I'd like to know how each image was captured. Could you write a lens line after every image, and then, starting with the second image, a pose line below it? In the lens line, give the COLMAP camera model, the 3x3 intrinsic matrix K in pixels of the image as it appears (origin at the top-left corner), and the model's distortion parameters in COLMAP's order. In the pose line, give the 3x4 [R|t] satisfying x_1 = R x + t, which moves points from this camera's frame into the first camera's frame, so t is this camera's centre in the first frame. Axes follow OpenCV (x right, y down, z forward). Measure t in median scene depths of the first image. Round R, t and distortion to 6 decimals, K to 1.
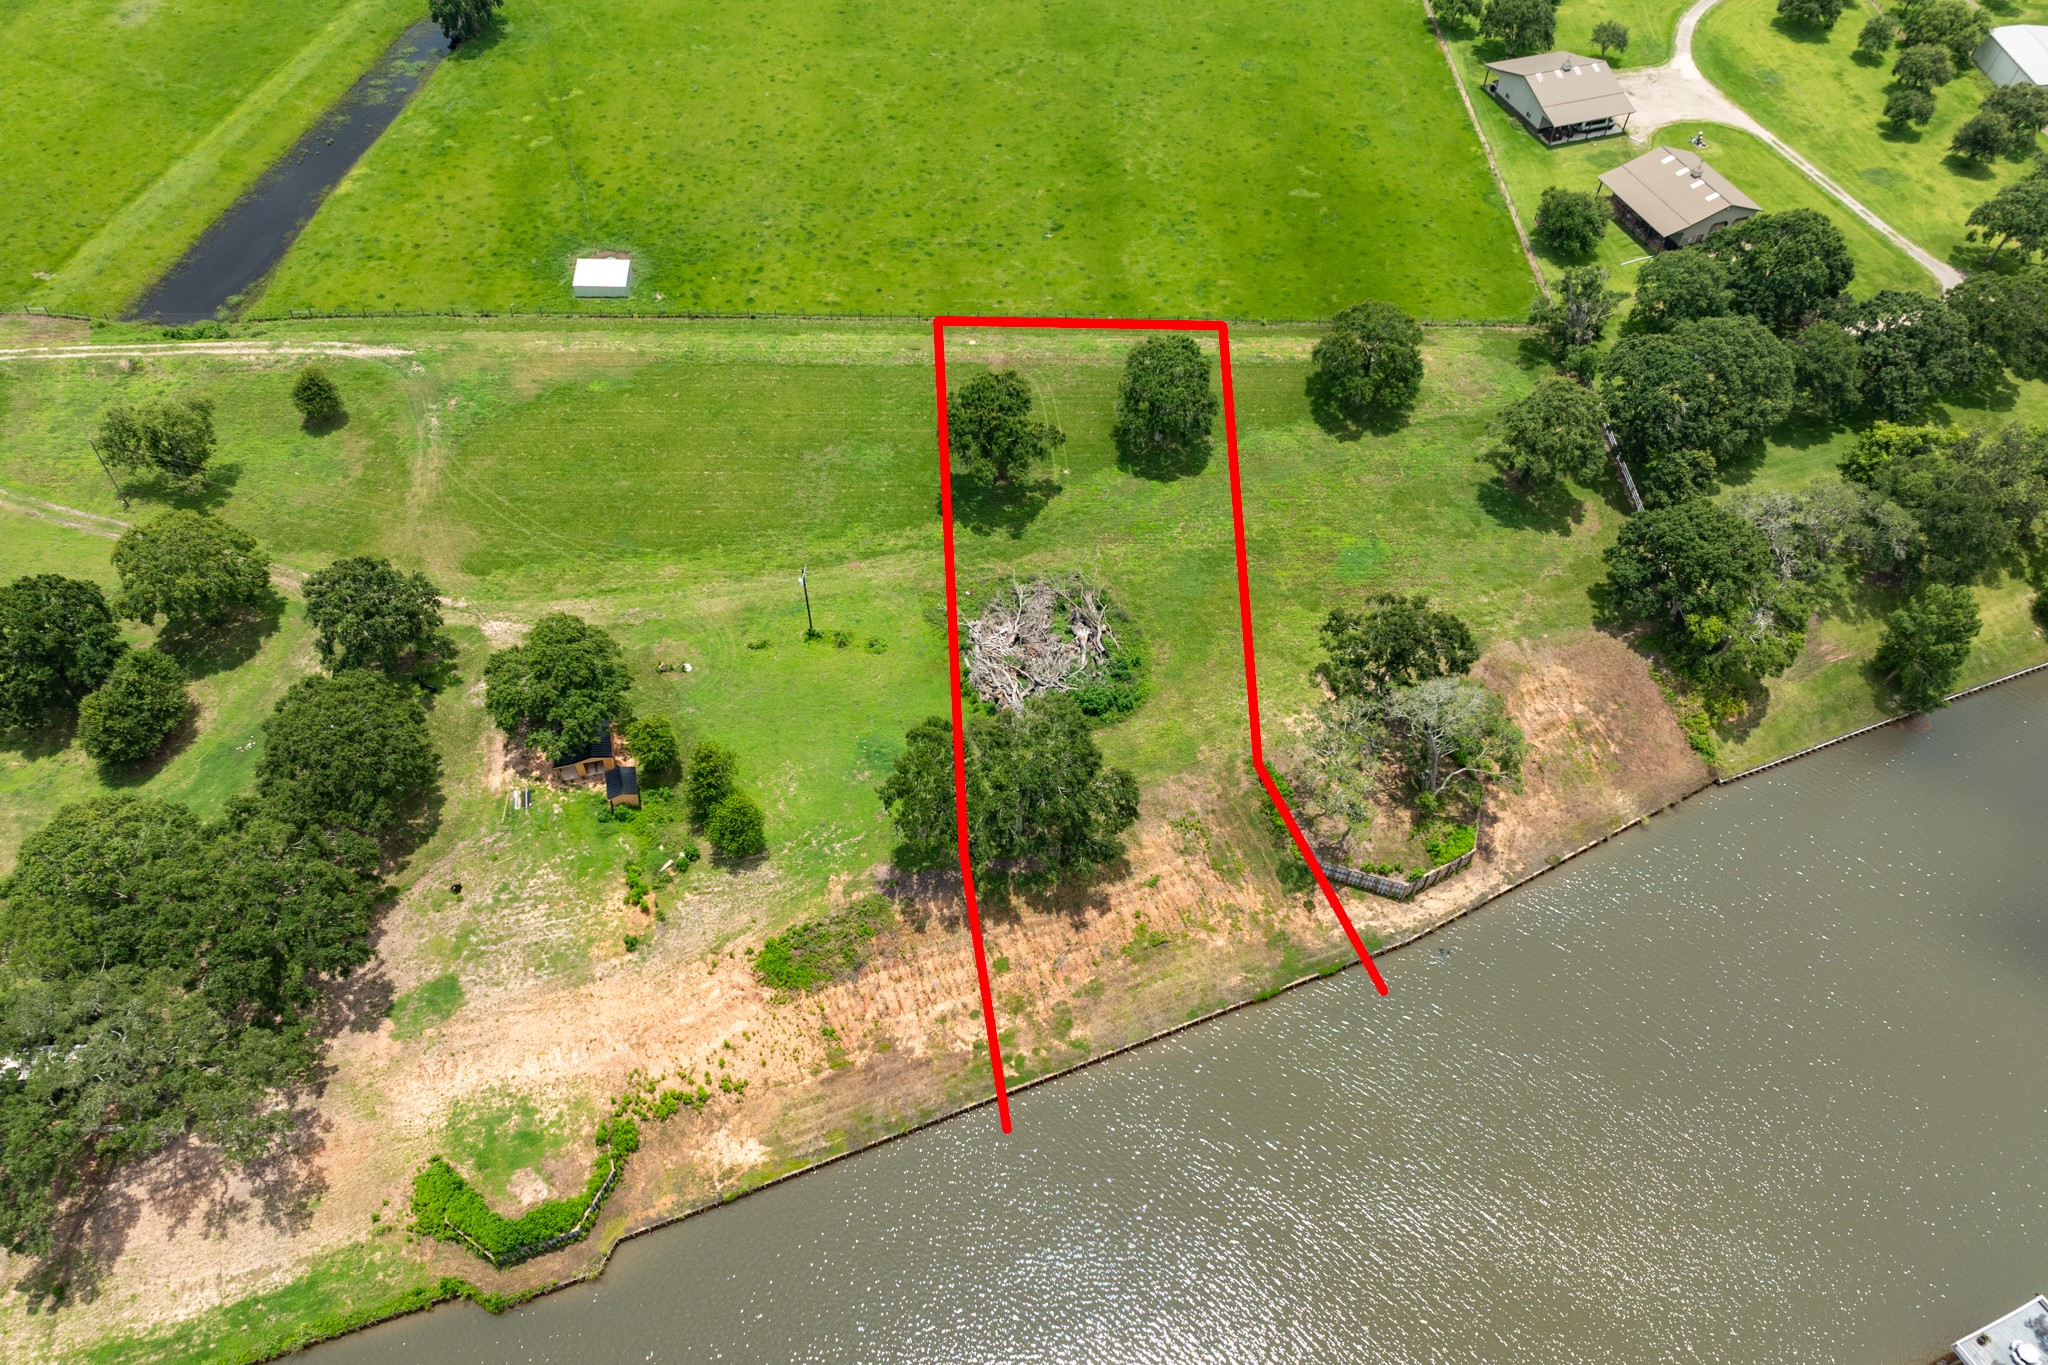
lens RADIAL K [[1430.0, 0, 1038.2], [0, 1430.0, 684.7], [0, 0, 1]] dist [0.006321, 0.000901]
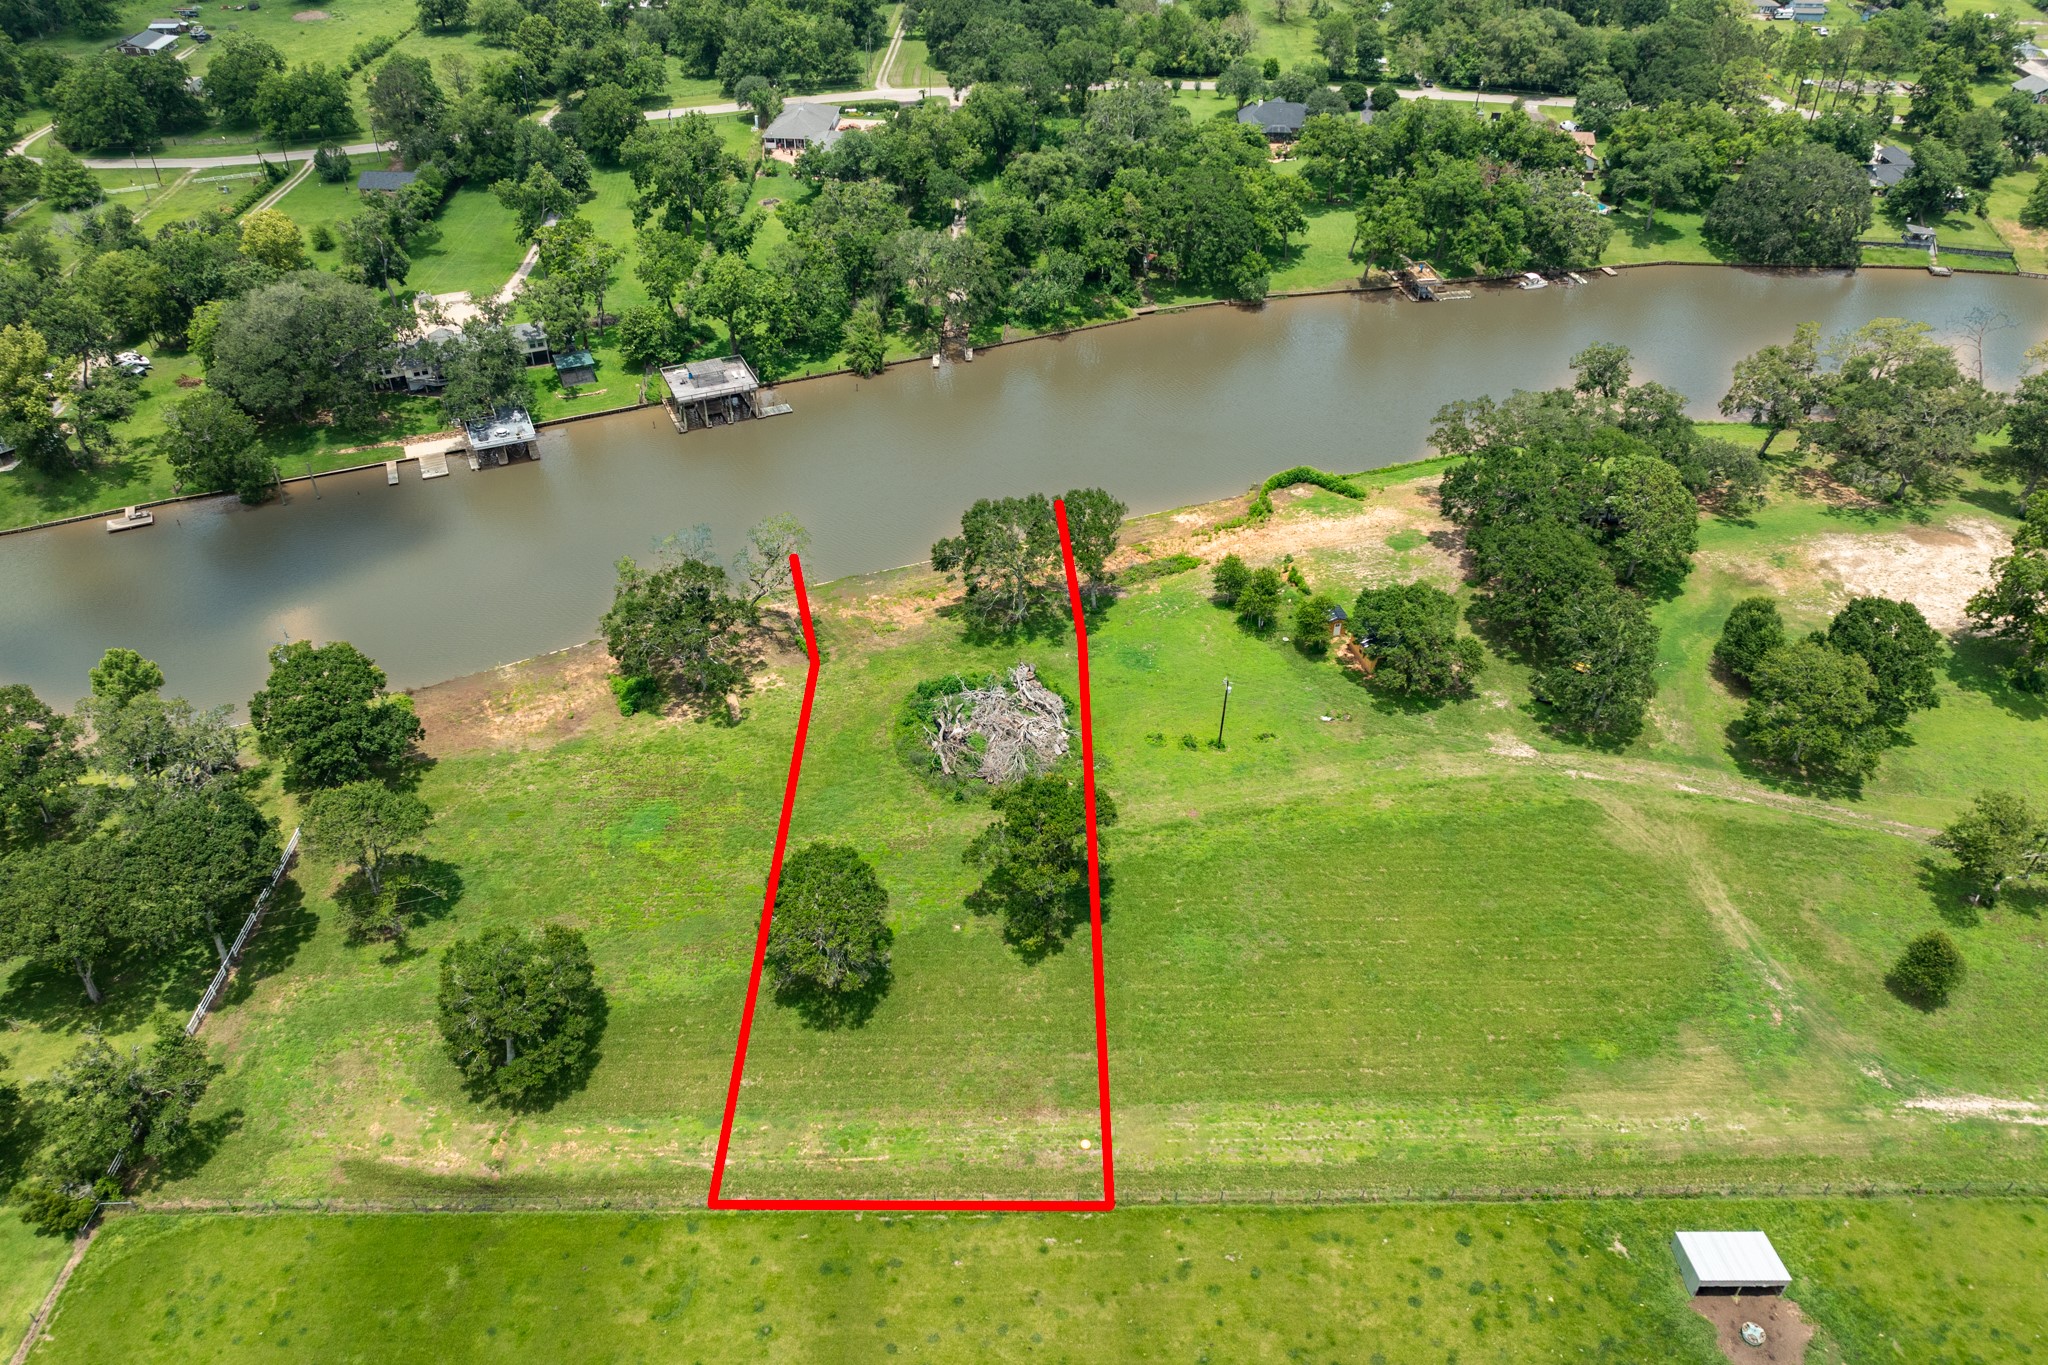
lens RADIAL K [[1430.0, 0, 1038.2], [0, 1430.0, 684.7], [0, 0, 1]] dist [0.006321, 0.000901]
pose [[-0.999227, -0.033901, -0.019917, -0.006430], [-0.020096, 0.004969, 0.999786, -1.092923], [-0.033794, 0.999413, -0.005647, 0.990116]]
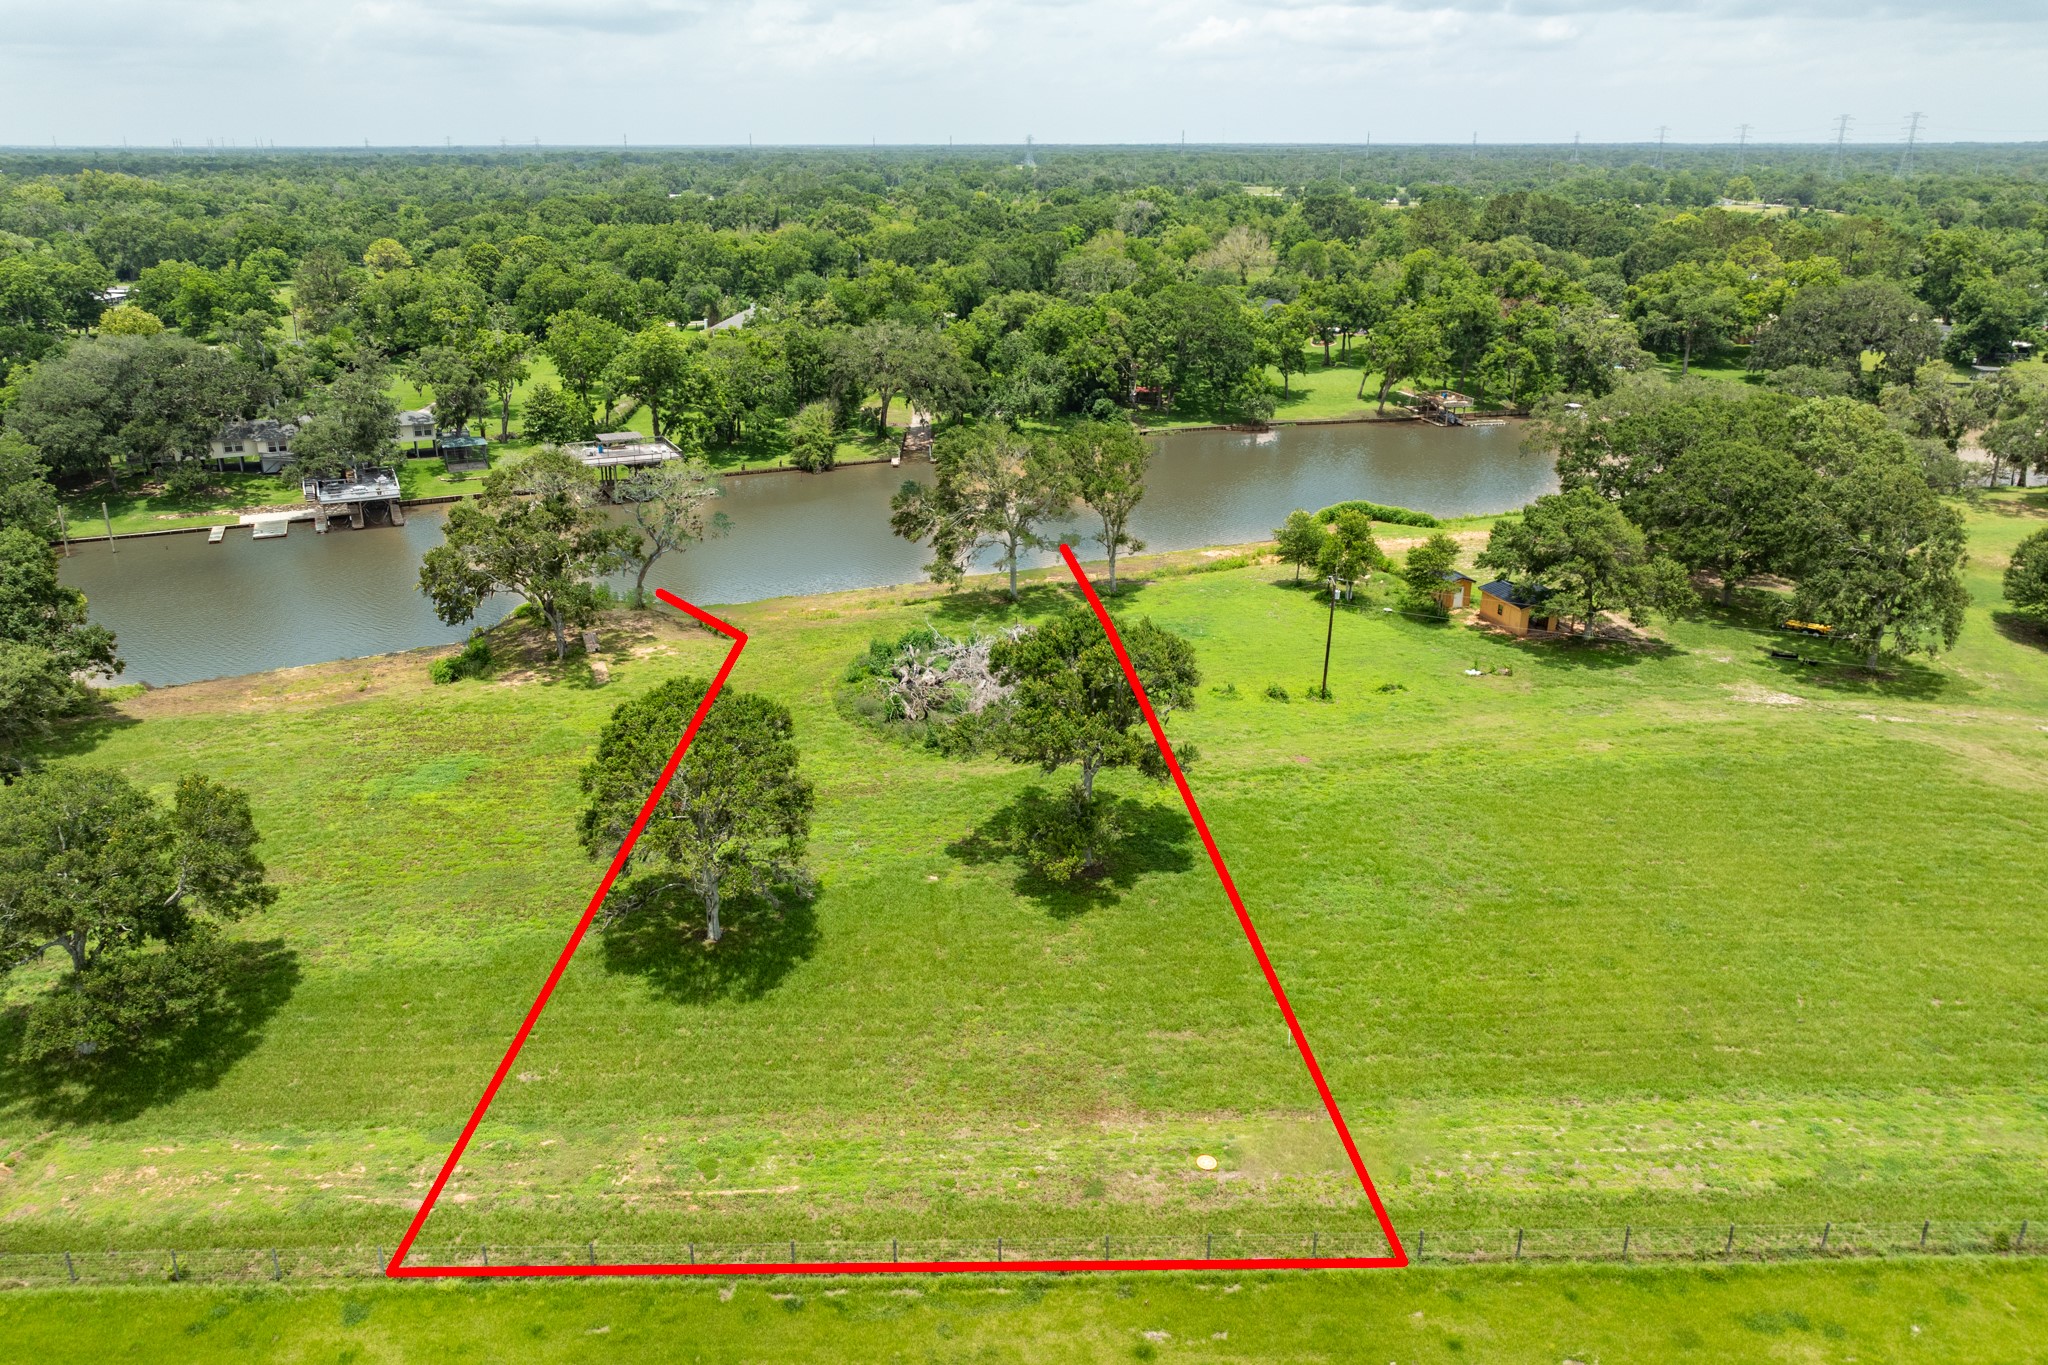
lens RADIAL K [[1439.2, 0, 980.7], [0, 1439.2, 681.9], [0, 0, 1]] dist [-0.011082, 0.015918]
pose [[-0.999764, -0.021671, -0.001385, 0.006333], [-0.007320, 0.276280, 0.961049, -0.717036], [-0.020445, 0.960833, -0.276374, 1.215975]]
